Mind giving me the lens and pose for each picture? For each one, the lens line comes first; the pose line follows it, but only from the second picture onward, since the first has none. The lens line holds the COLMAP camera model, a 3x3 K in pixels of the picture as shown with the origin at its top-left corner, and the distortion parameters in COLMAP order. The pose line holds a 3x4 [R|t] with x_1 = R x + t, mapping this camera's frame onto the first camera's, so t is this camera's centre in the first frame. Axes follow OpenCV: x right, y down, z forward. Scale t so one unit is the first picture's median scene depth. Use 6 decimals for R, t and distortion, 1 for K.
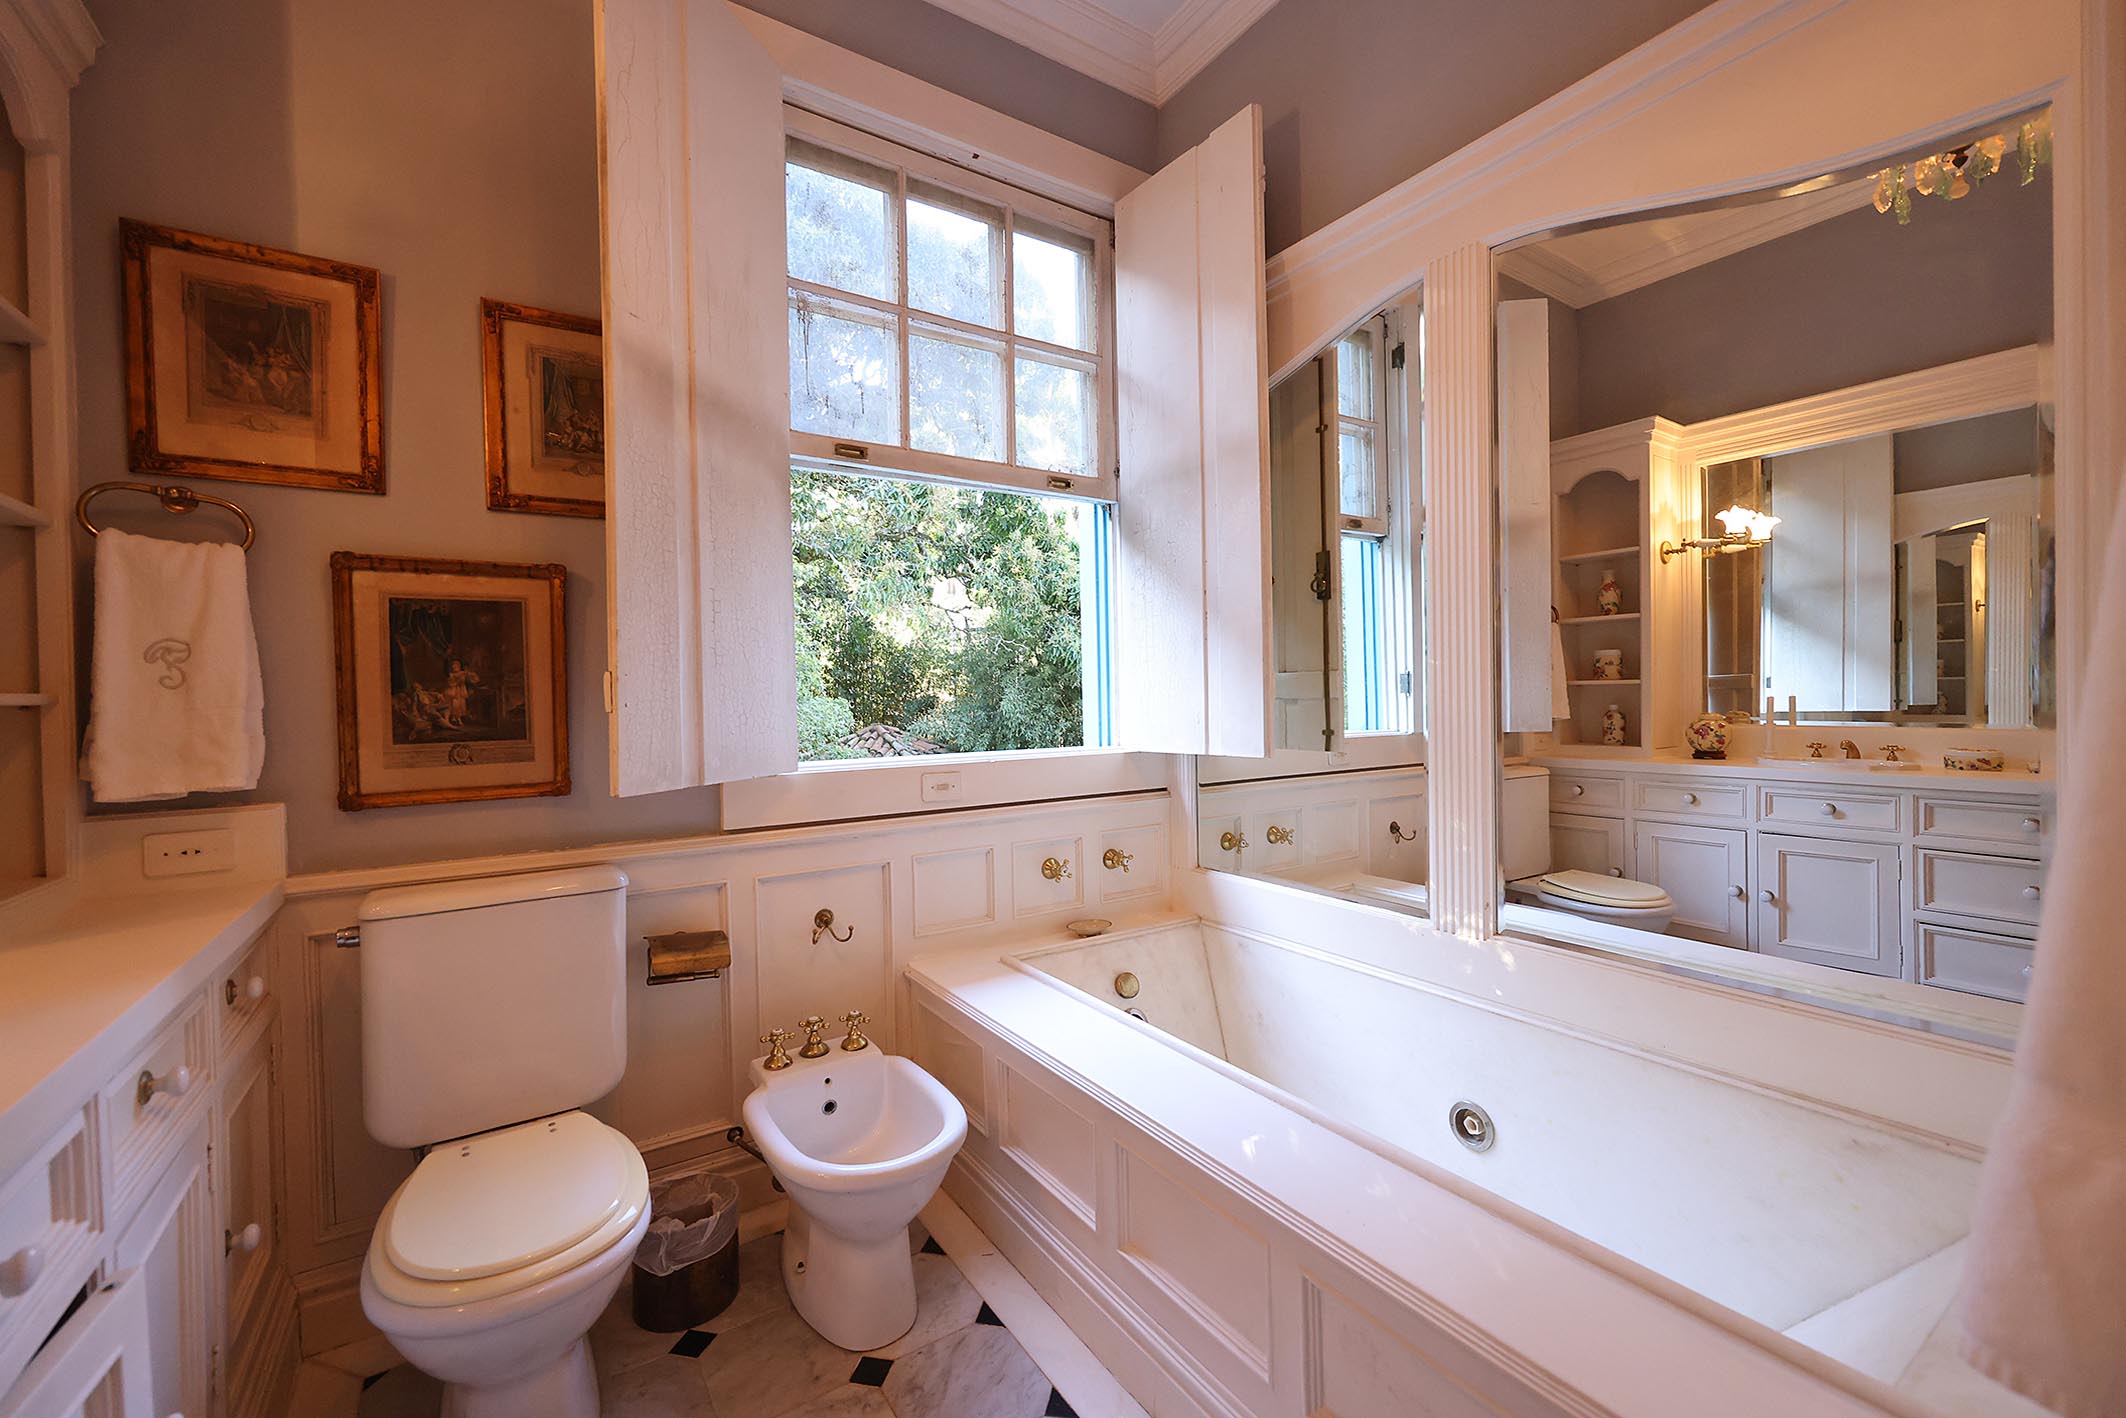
lens RADIAL K [[857.5, 0, 1063.2], [0, 857.5, 703.8], [0, 0, 1]] dist [-0.001970, 0.001165]
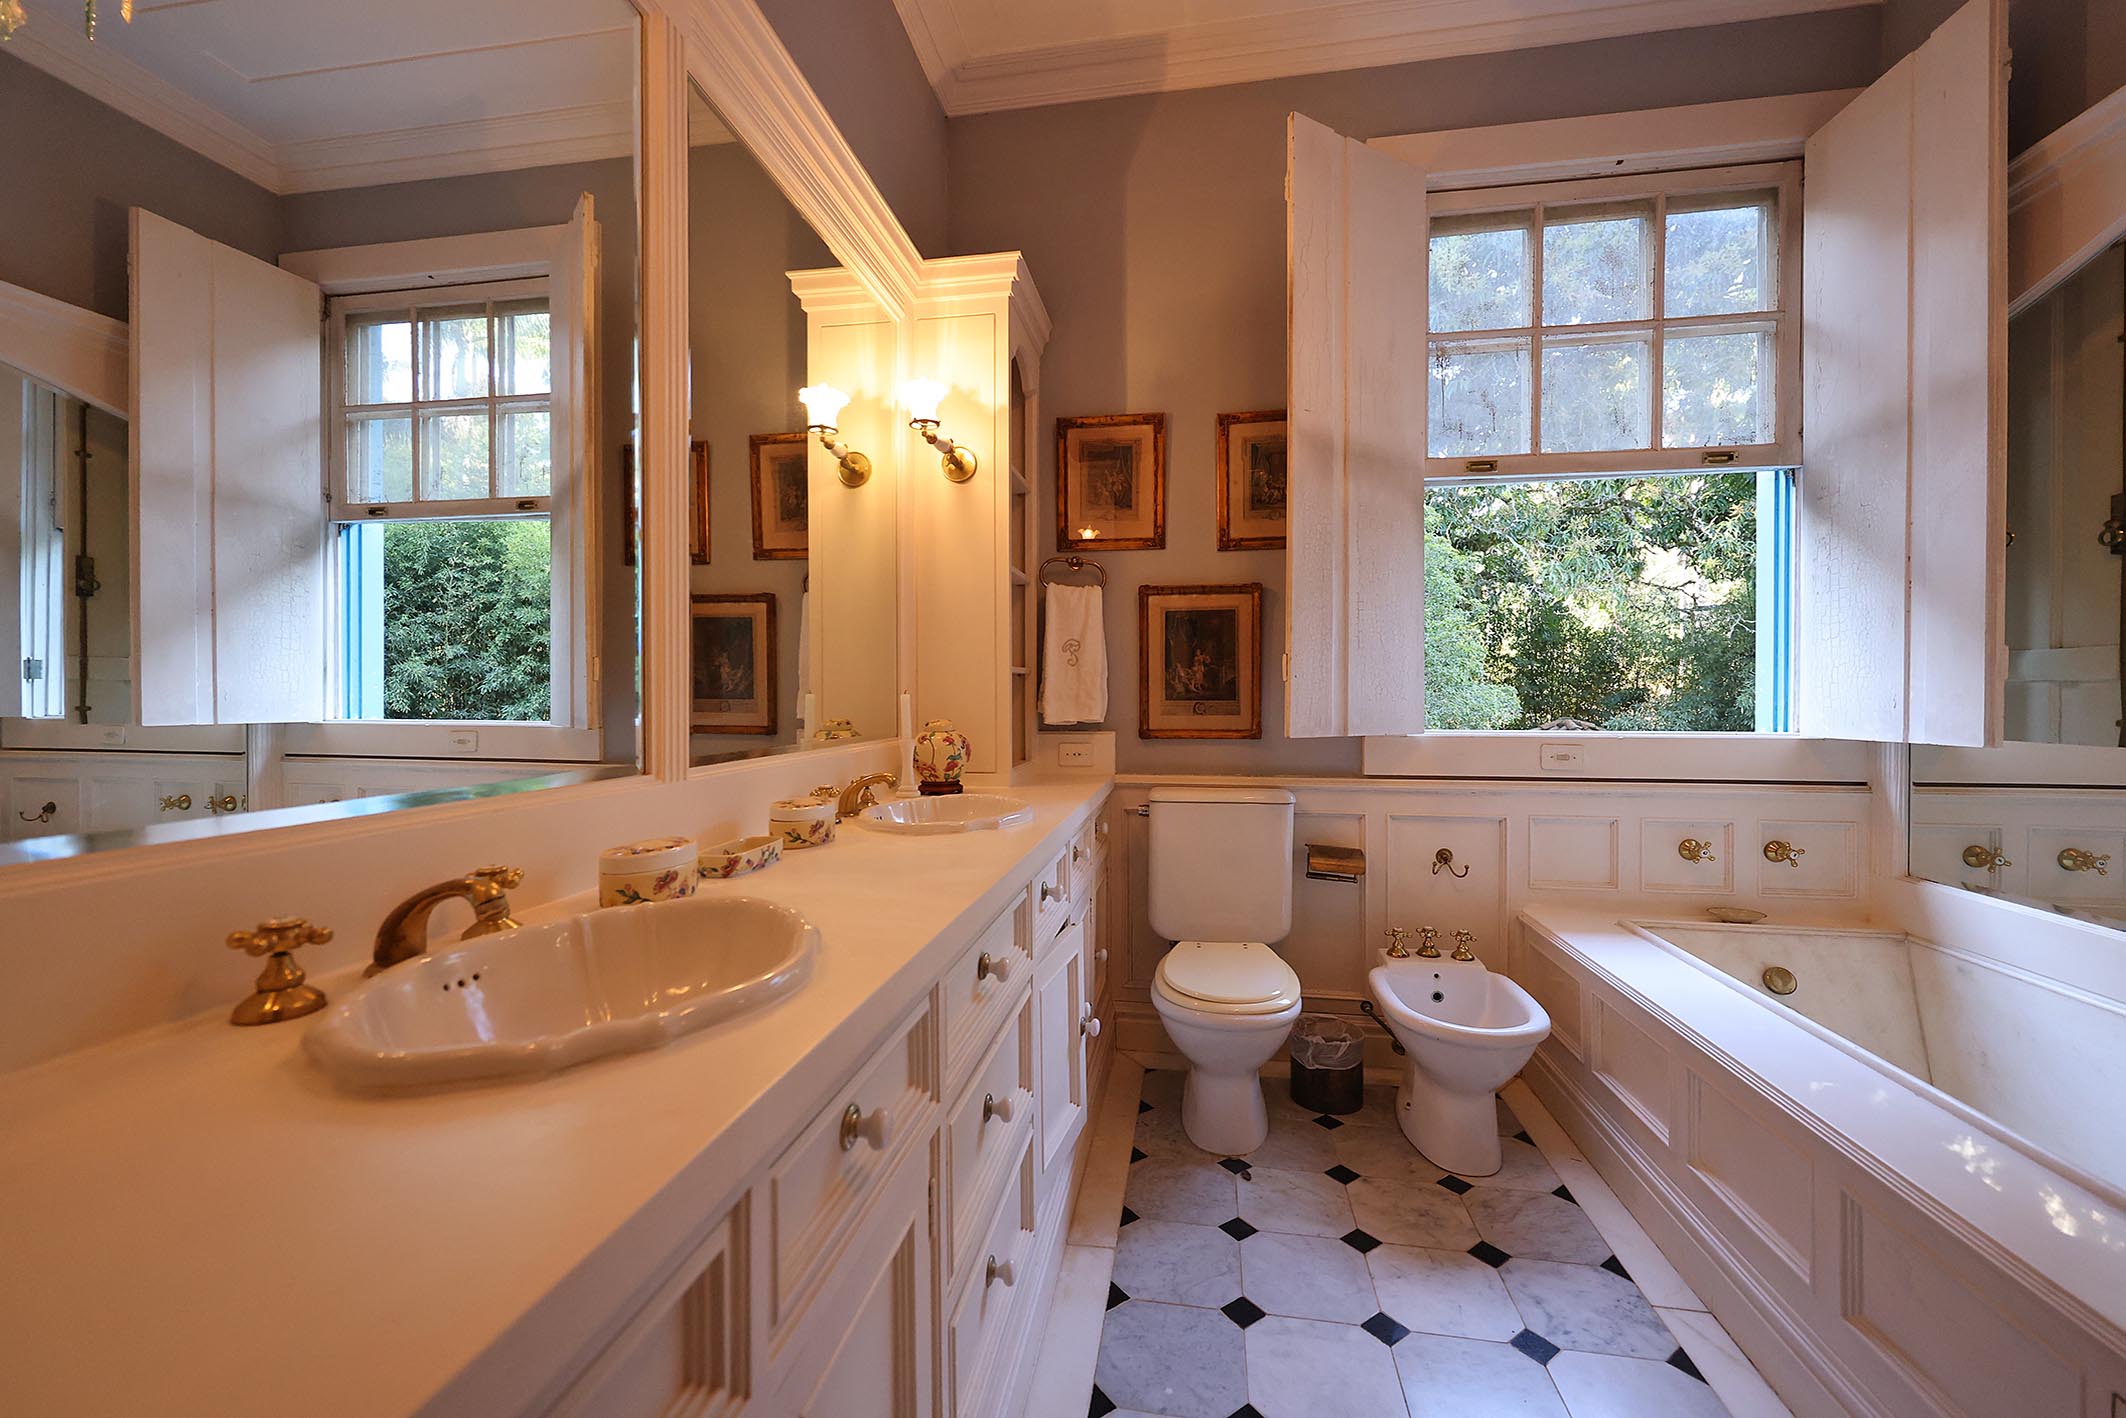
lens RADIAL K [[857.5, 0, 1047.9], [0, 857.5, 699.3], [0, 0, 1]] dist [-0.001970, 0.001165]
pose [[0.718595, 0.023986, -0.695015, 0.178880], [-0.020123, 0.999704, 0.013696, 0.024907], [0.695138, 0.004144, 0.718865, -0.305438]]
